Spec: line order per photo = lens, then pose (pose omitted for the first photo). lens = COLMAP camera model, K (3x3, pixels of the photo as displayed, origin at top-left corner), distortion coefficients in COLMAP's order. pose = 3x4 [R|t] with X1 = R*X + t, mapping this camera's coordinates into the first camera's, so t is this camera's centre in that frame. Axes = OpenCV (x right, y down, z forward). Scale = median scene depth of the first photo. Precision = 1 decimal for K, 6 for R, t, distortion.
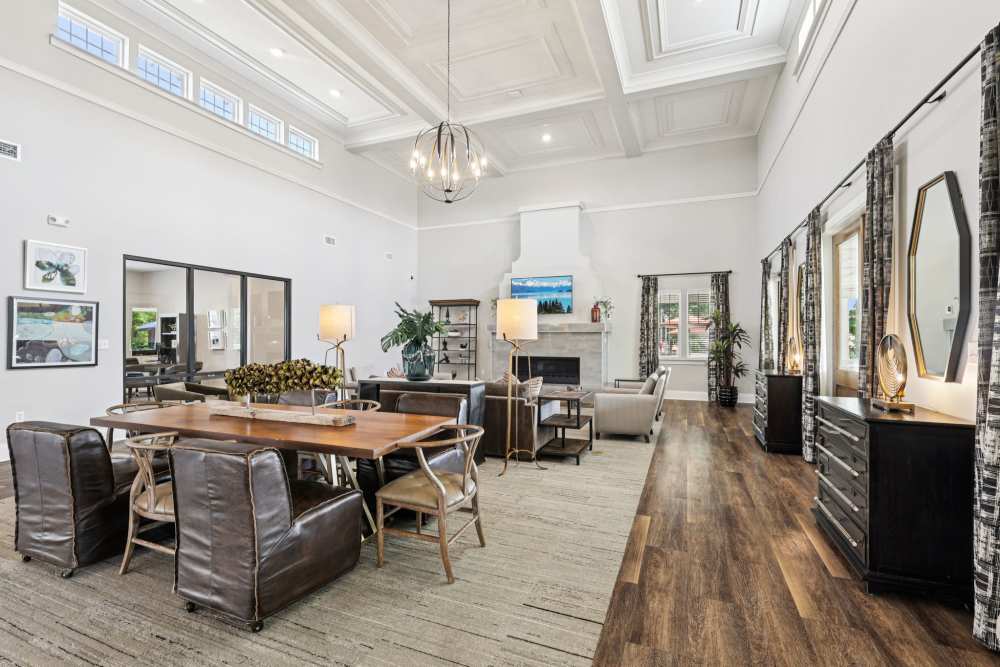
lens RADIAL K [[429.6, 0, 525.1], [0, 429.6, 336.4], [0, 0, 1]] dist [0.010991, -0.000033]
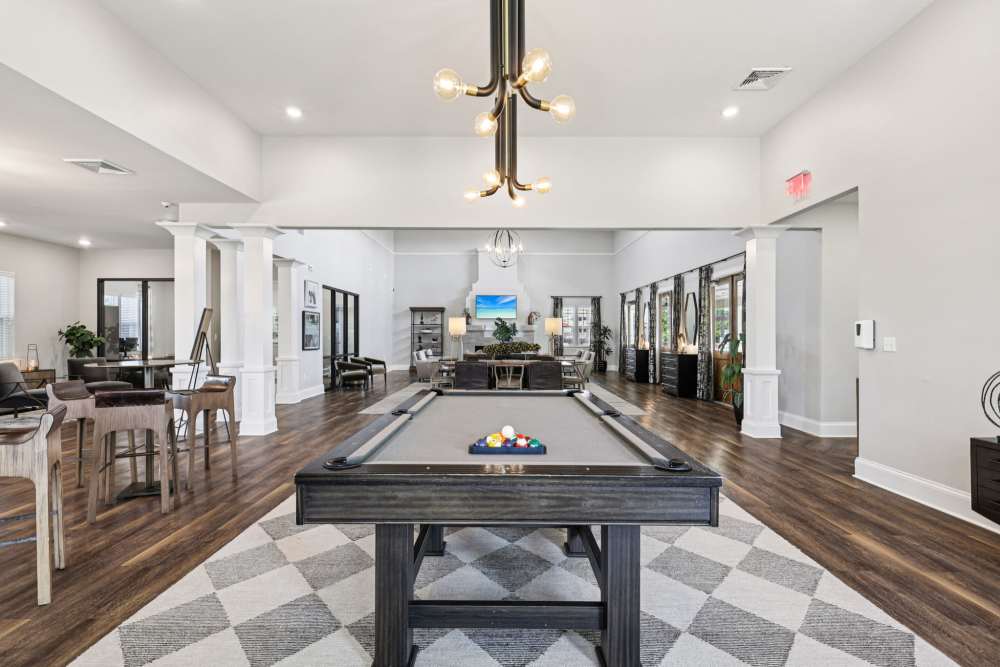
lens RADIAL K [[469.9, 0, 500.0], [0, 469.9, 333.5], [0, 0, 1]] dist [0.000974, -0.000109]
pose [[0.931501, 0.002402, 0.363730, -0.664084], [-0.003200, 0.999994, 0.001593, -0.001604], [-0.363724, -0.002648, 0.931503, -0.701226]]
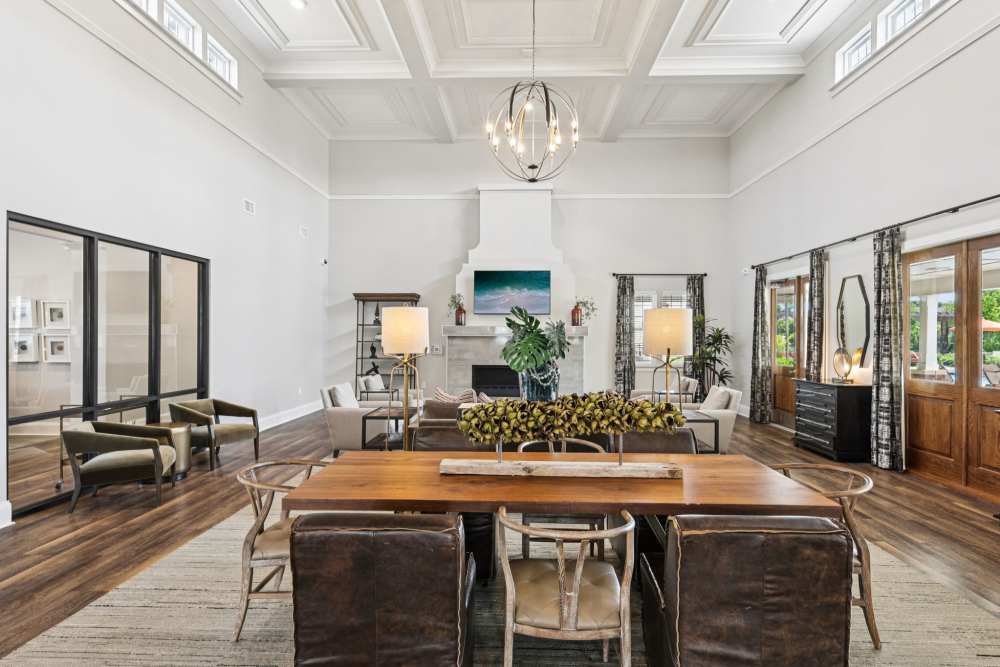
lens RADIAL K [[508.8, 0, 500.0], [0, 508.8, 333.5], [0, 0, 1]] dist [0.006026, 0.000553]
pose [[0.944279, 0.004903, 0.329109, -0.361031], [-0.005576, 0.999984, 0.001102, -0.018473], [-0.329099, -0.002876, 0.944291, 0.080389]]
